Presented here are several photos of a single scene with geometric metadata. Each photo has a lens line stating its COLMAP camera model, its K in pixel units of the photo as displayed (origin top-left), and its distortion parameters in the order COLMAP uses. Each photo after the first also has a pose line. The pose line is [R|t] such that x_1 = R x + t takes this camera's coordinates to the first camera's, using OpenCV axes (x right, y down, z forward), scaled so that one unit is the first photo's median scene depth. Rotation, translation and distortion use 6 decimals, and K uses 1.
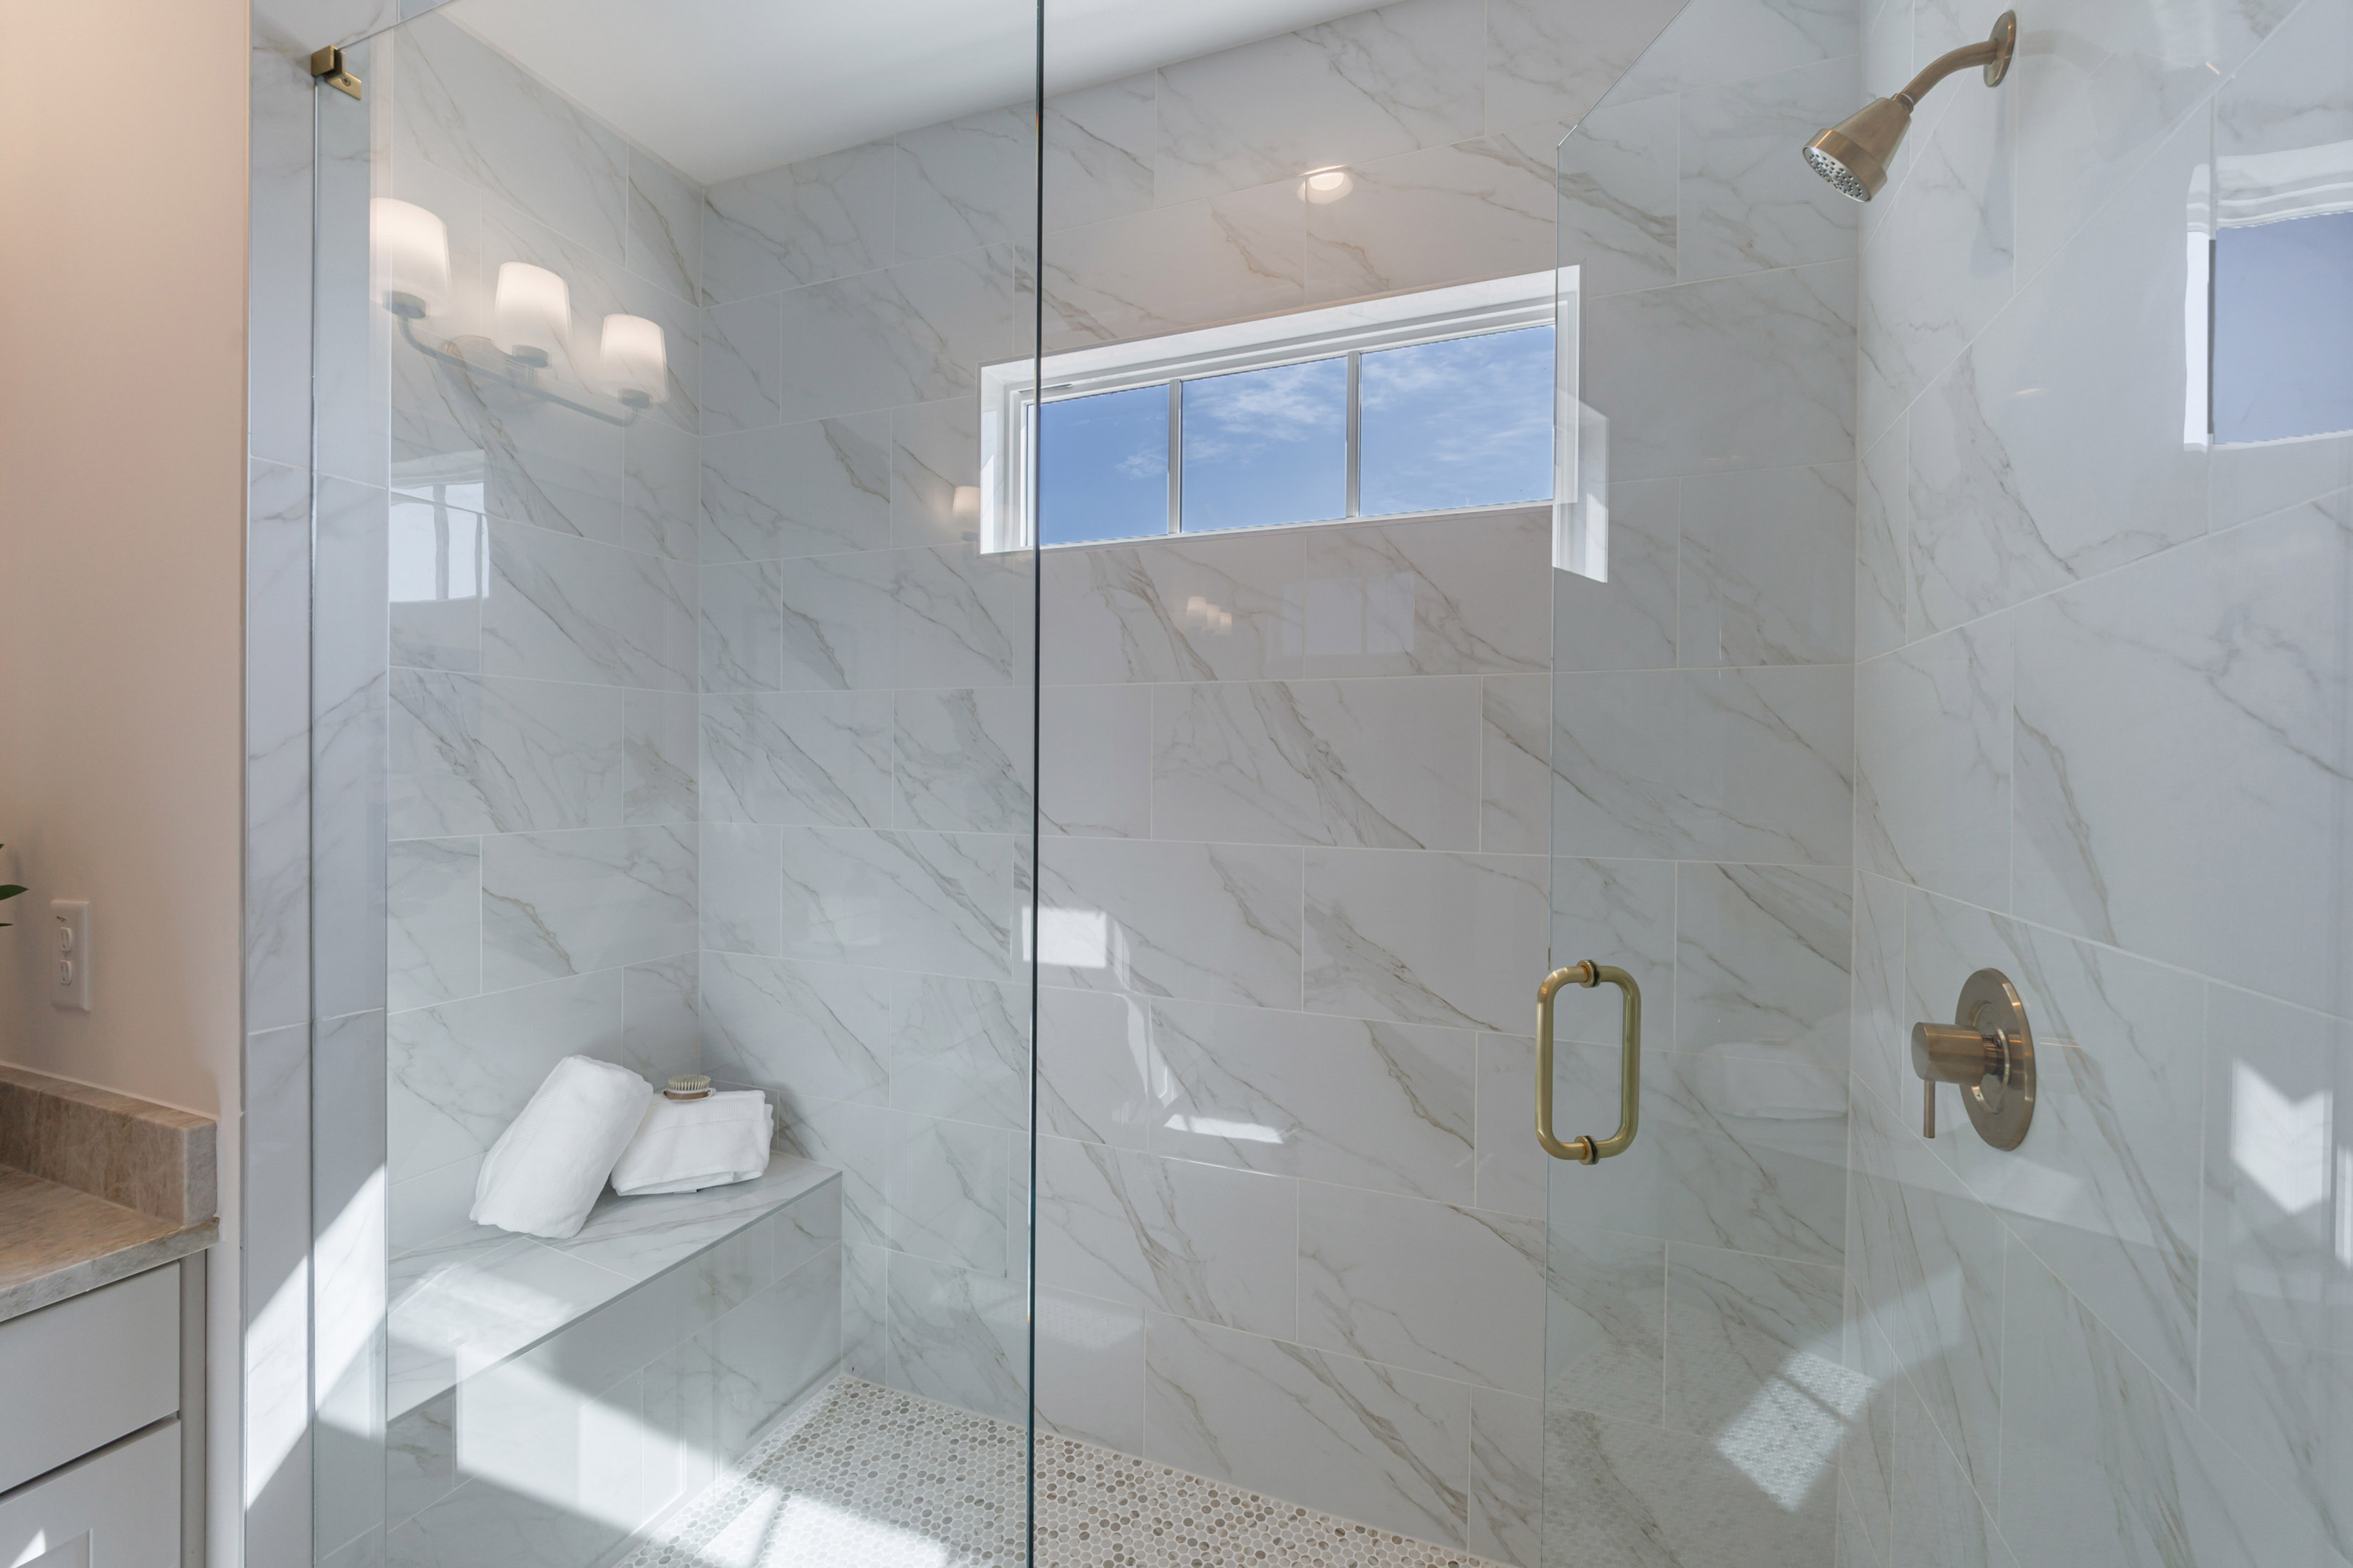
lens RADIAL K [[975.2, 0, 1176.4], [0, 975.2, 776.5], [0, 0, 1]] dist [-0.000351, -0.000661]
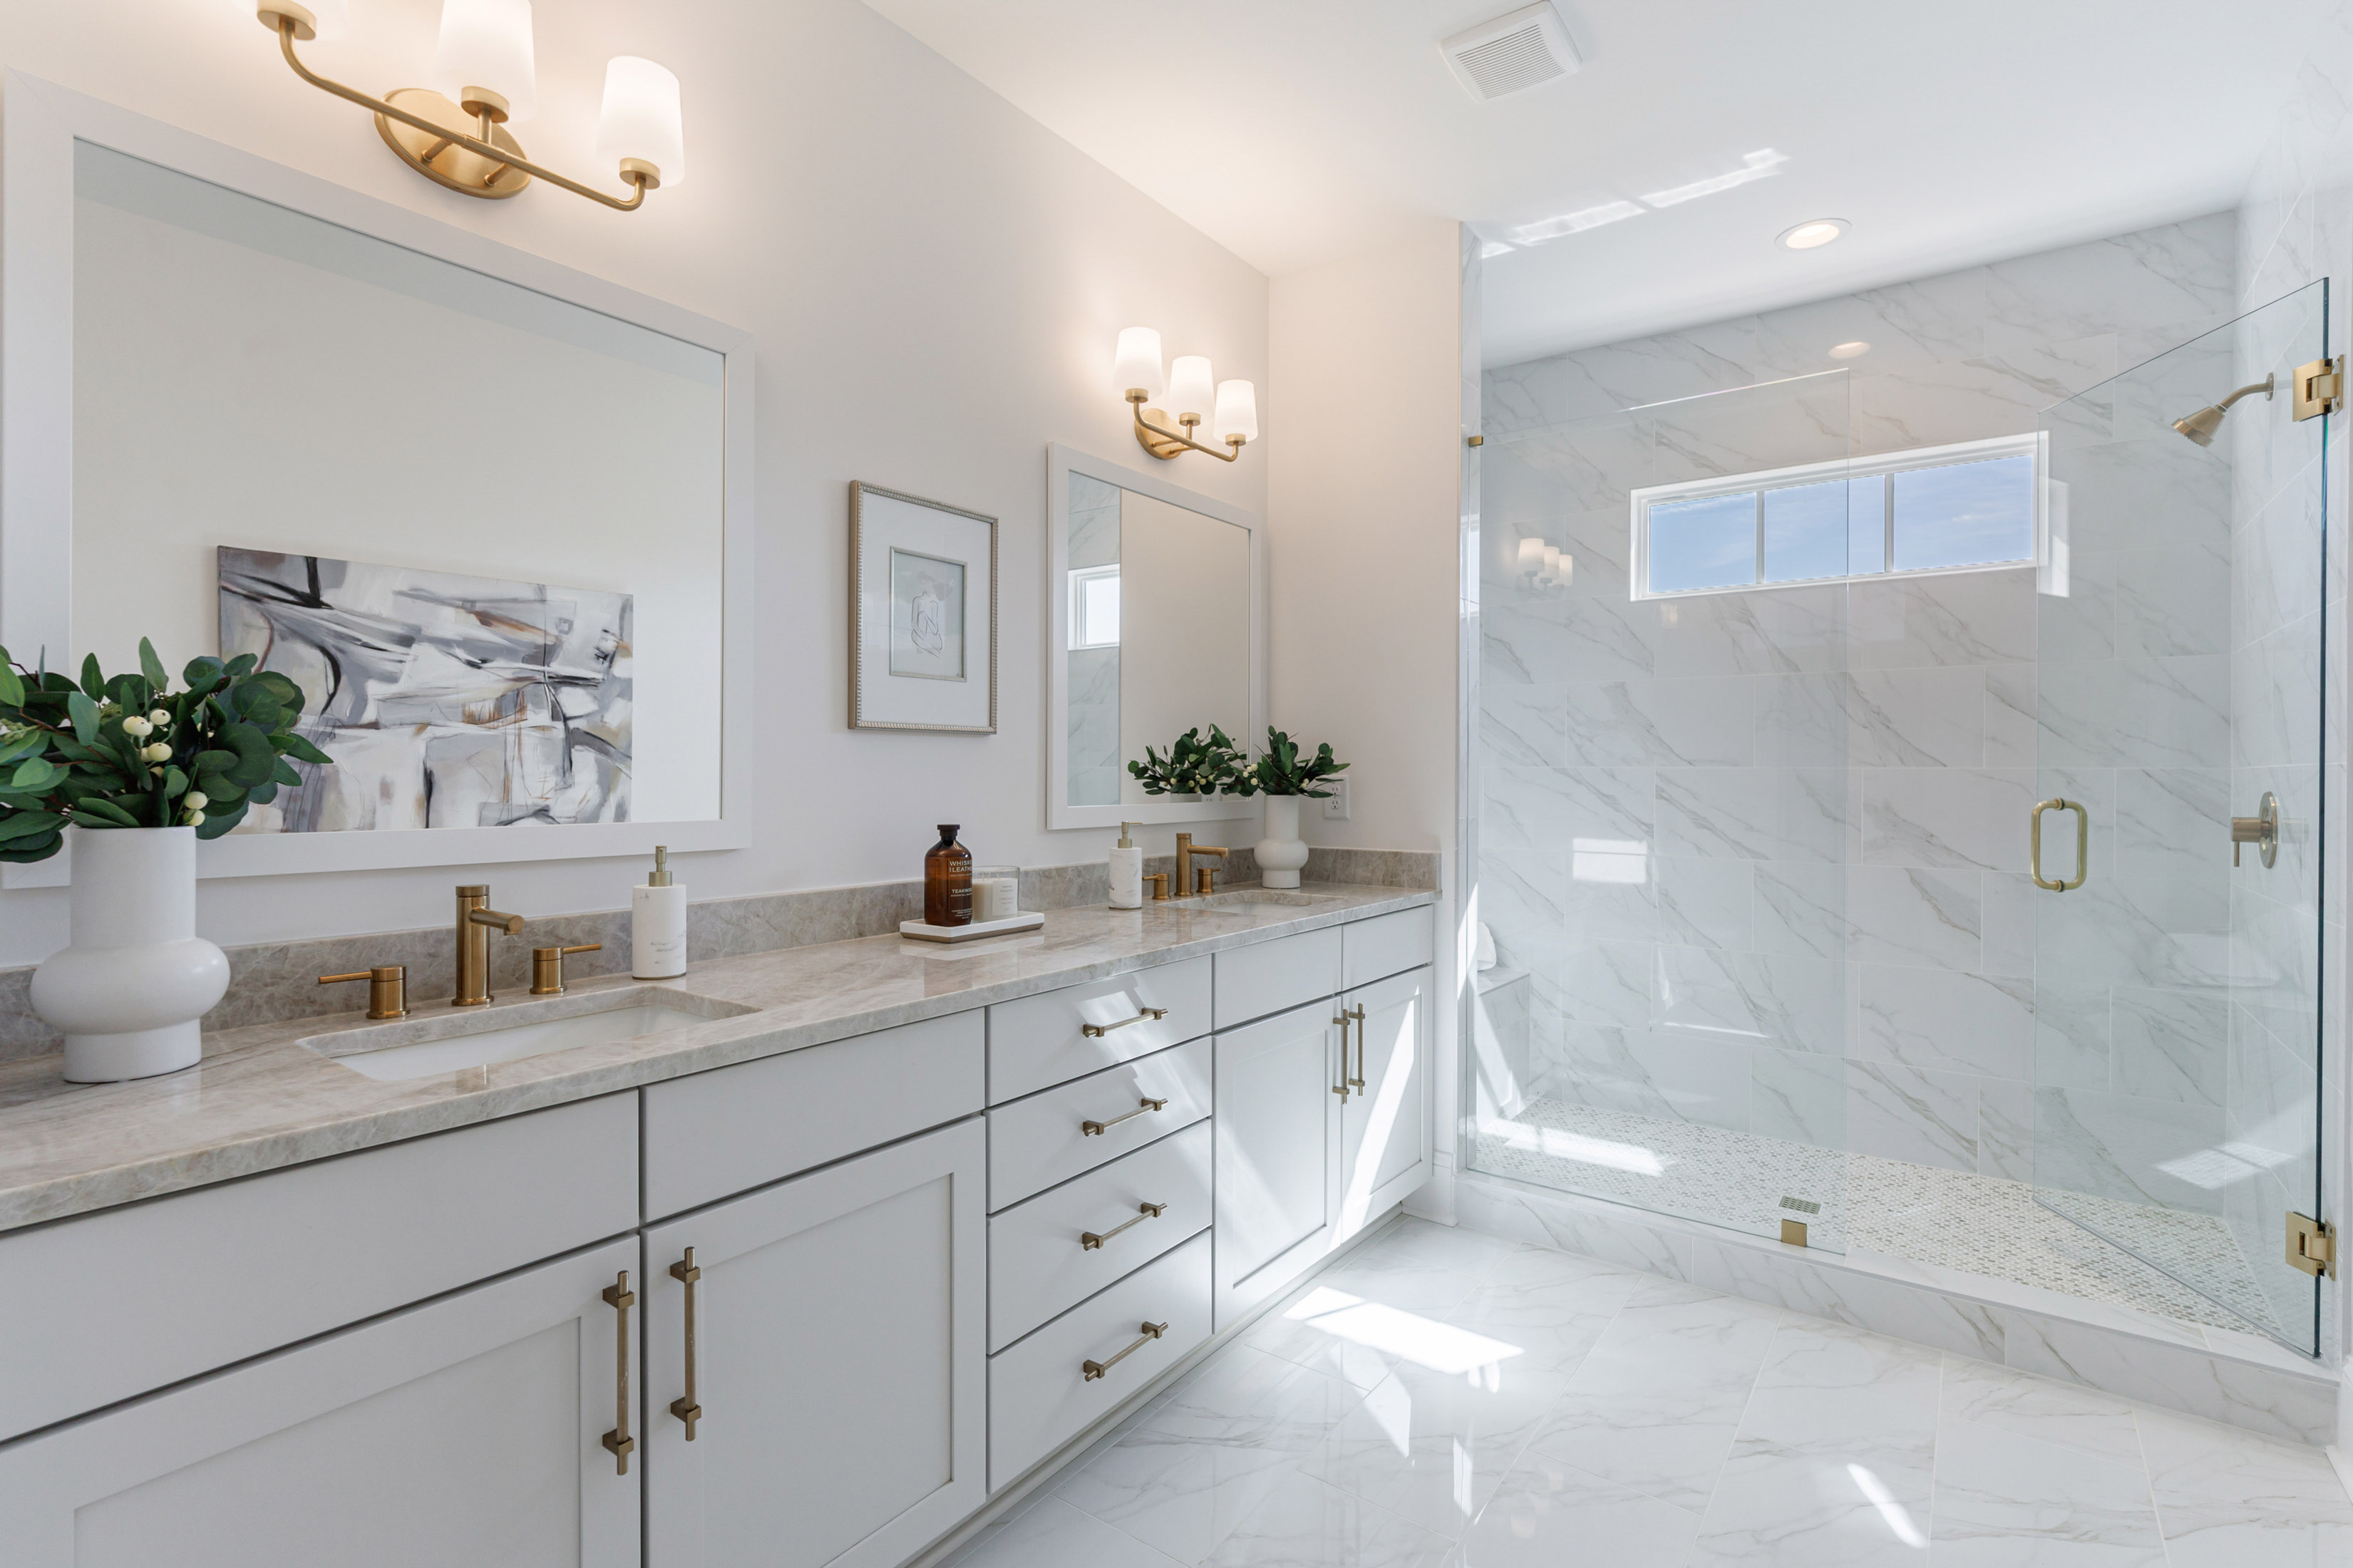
lens RADIAL K [[1116.1, 0, 1171.0], [0, 1116.1, 775.0], [0, 0, 1]] dist [-0.003573, 0.001152]
pose [[0.964797, -0.002722, -0.262982, -0.556486], [0.000326, 0.999958, -0.009156, 0.107454], [0.262995, 0.008748, 0.964757, -1.279427]]
